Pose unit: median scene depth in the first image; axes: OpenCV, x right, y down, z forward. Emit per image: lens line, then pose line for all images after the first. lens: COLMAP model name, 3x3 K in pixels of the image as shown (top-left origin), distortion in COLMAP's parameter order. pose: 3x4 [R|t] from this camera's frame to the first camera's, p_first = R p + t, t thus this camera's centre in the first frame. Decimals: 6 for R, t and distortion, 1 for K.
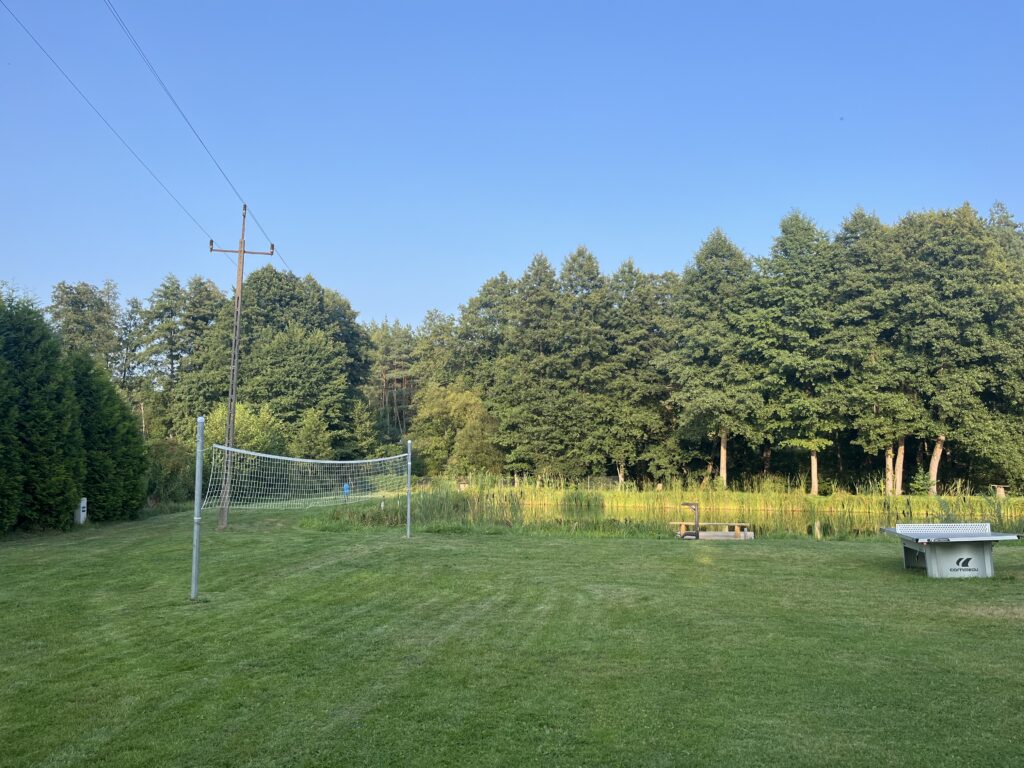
lens RADIAL K [[755.4, 0, 512.0], [0, 755.4, 384.0], [0, 0, 1]] dist [0.060195, -0.141014]
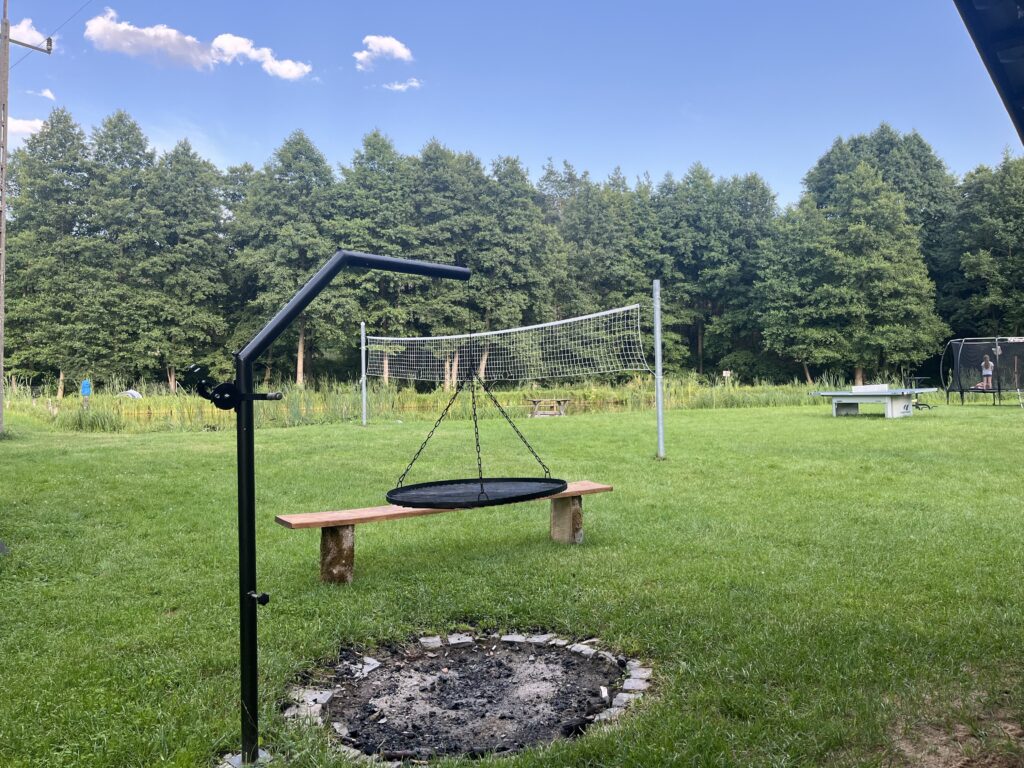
lens RADIAL K [[775.2, 0, 512.0], [0, 775.2, 384.0], [0, 0, 1]] dist [-0.035392, 0.003211]
pose [[0.702074, -0.010920, 0.712021, -0.272880], [-0.068499, 0.994210, 0.082790, 0.024092], [-0.708802, -0.106897, 0.697261, 0.093305]]
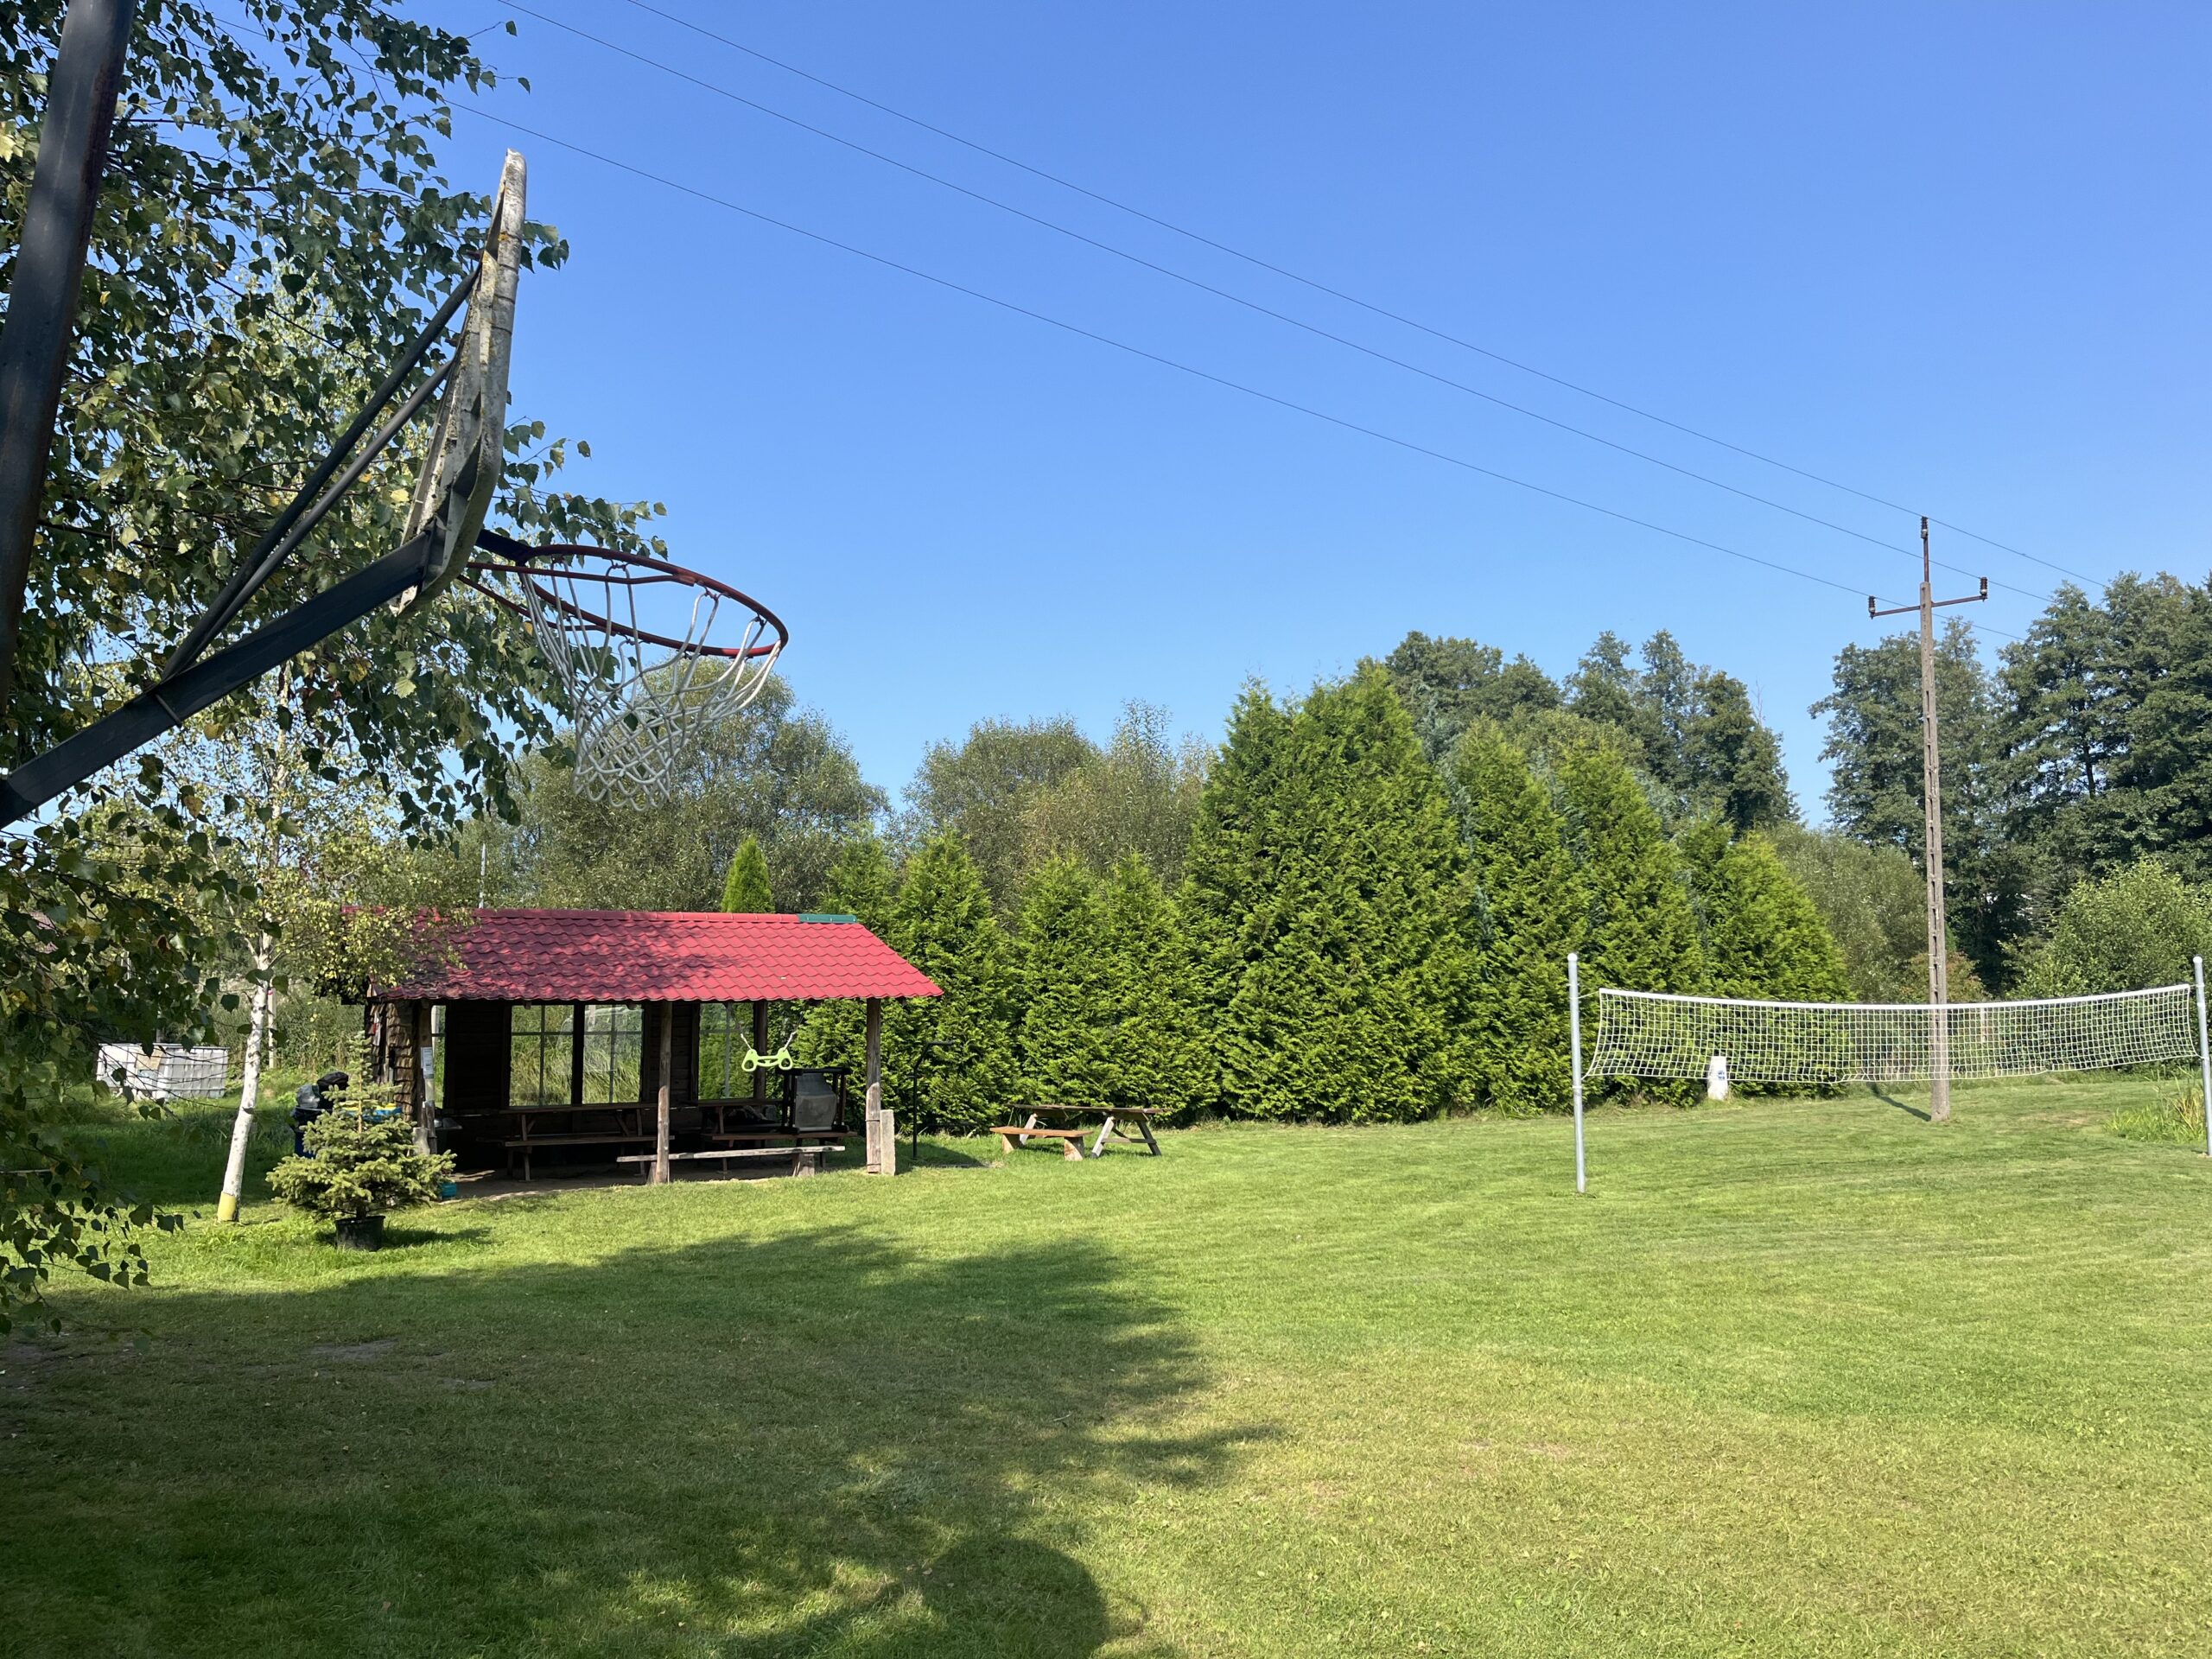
lens RADIAL K [[1631.7, 0, 1106.0], [0, 1631.7, 829.5], [0, 0, 1]] dist [0.060195, -0.141014]
pose [[0.501894, -0.089180, -0.860319, 0.174837], [0.099875, 0.993992, -0.044772, -0.012109], [0.859144, -0.063453, 0.507785, -0.049411]]
